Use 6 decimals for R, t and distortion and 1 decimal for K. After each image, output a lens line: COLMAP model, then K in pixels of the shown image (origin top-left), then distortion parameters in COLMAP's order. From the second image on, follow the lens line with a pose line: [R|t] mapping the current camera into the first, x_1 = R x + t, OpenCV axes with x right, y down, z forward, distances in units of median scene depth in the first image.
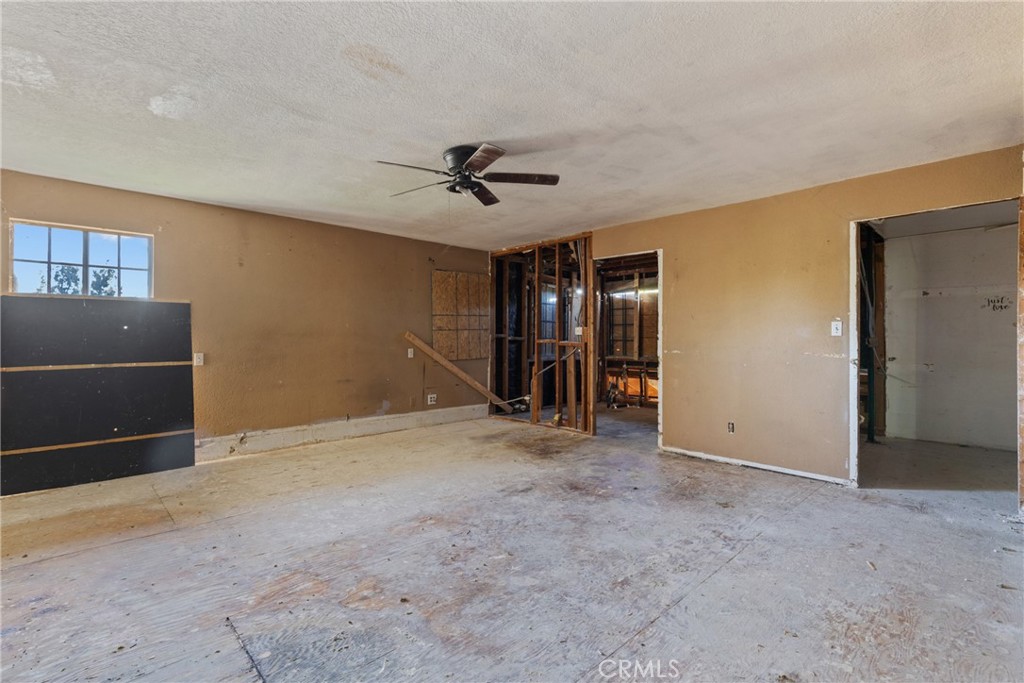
lens RADIAL K [[467.9, 0, 506.2], [0, 467.9, 335.7], [0, 0, 1]] dist [0.009767, -0.000306]
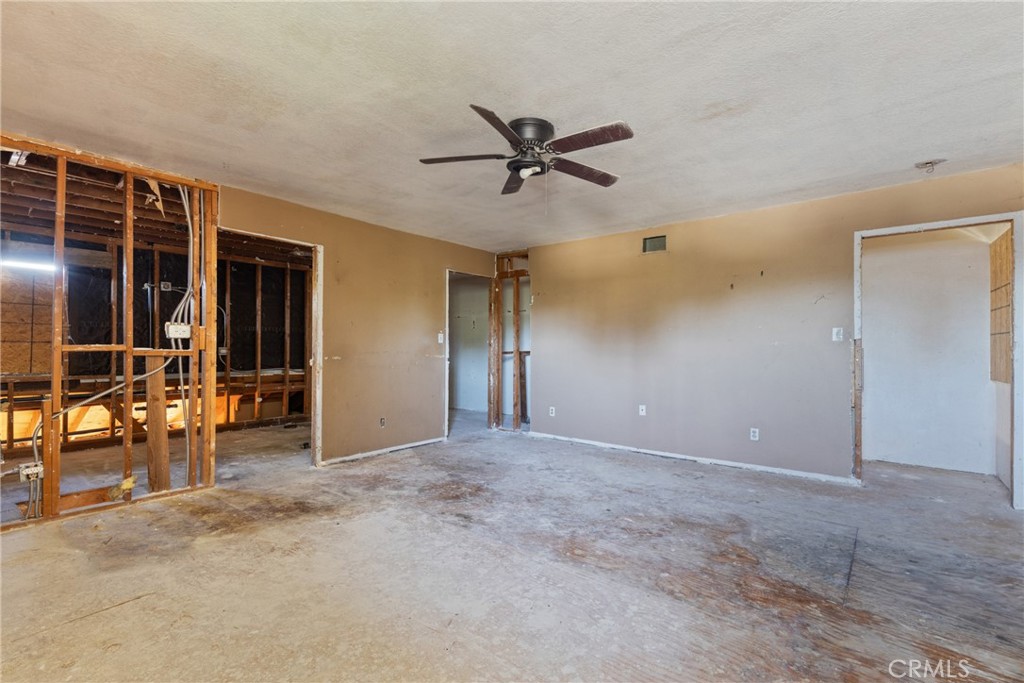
lens RADIAL K [[467.9, 0, 506.0], [0, 467.9, 346.7], [0, 0, 1]] dist [0.009767, -0.000306]
pose [[-0.131223, -0.003706, 0.991346, -0.917860], [-0.011511, 0.999931, 0.002214, 0.007086], [-0.991286, -0.011121, -0.131257, 1.129155]]
